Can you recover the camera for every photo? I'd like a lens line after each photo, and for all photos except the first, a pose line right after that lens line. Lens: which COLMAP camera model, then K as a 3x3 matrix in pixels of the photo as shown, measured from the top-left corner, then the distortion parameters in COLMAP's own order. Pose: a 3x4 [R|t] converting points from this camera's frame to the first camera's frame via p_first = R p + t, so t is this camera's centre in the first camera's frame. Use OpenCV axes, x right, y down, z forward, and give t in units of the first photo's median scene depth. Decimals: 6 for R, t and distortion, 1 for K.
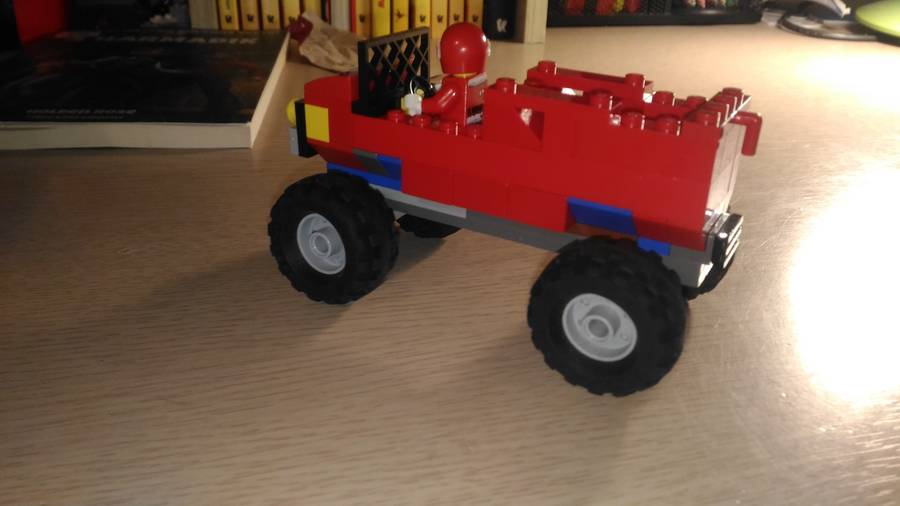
lens RADIAL K [[776.8, 0, 450.0], [0, 776.8, 253.0], [0, 0, 1]] dist [0.113296, -0.255095]
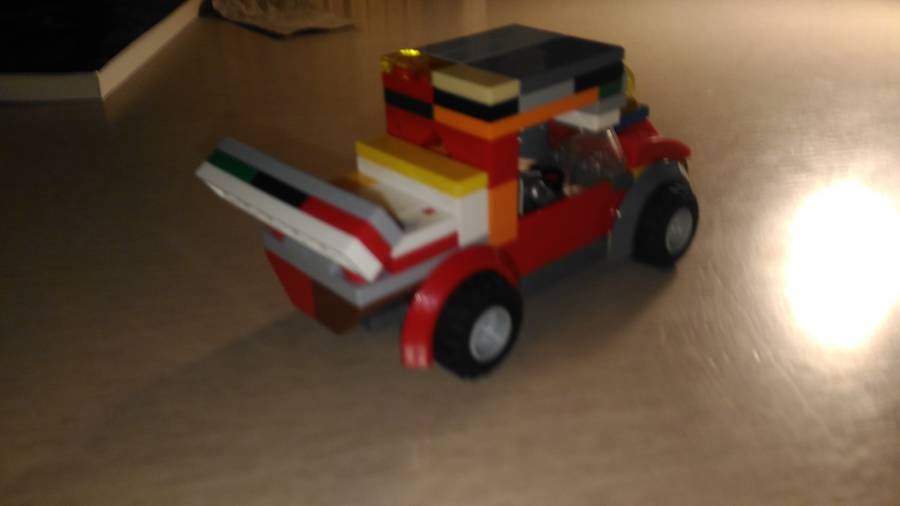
lens RADIAL K [[783.0, 0, 450.0], [0, 783.0, 253.0], [0, 0, 1]] dist [-0.013585, -0.011156]
pose [[0.998392, -0.001365, -0.056678, 0.209275], [0.003135, 0.999510, 0.031150, 0.022026], [0.056608, -0.031278, 0.997906, 0.077766]]
